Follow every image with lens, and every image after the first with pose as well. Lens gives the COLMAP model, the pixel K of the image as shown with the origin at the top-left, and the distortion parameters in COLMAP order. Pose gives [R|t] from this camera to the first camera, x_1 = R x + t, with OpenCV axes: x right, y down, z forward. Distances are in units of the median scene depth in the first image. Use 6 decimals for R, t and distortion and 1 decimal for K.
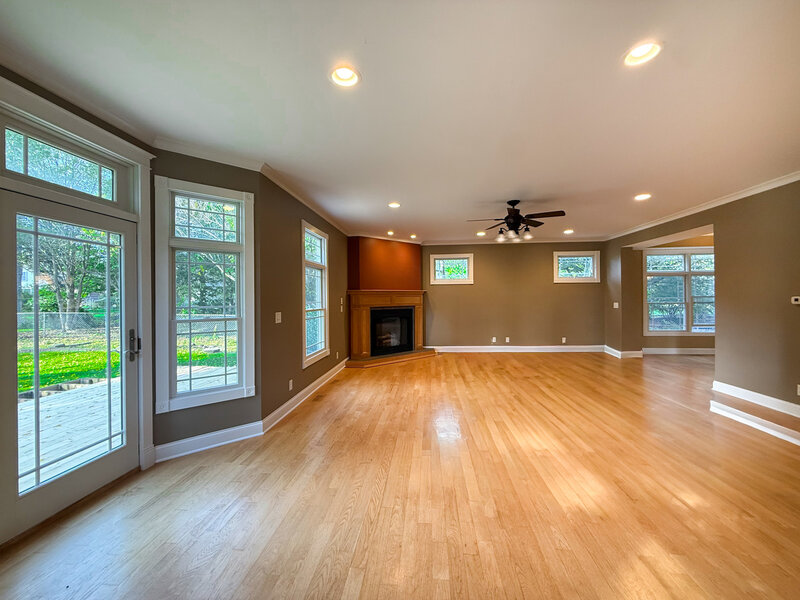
lens RADIAL K [[324.5, 0, 380.8], [0, 324.5, 298.6], [0, 0, 1]] dist [0.002775, -0.000112]
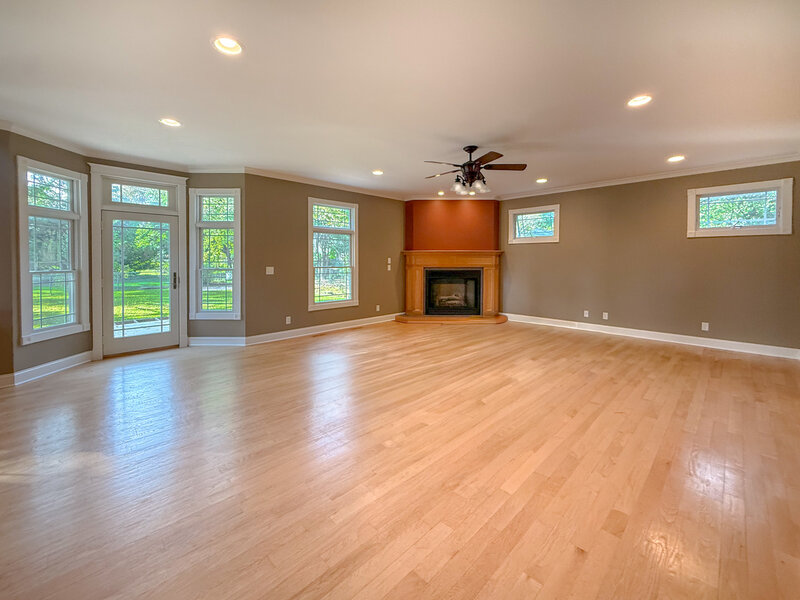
lens RADIAL K [[324.5, 0, 385.3], [0, 324.5, 266.6], [0, 0, 1]] dist [0.002775, -0.000112]
pose [[0.770937, 0.025753, -0.636391, 0.544256], [-0.011069, 0.999573, 0.027041, -0.002092], [0.636816, -0.013802, 0.770892, 0.121609]]
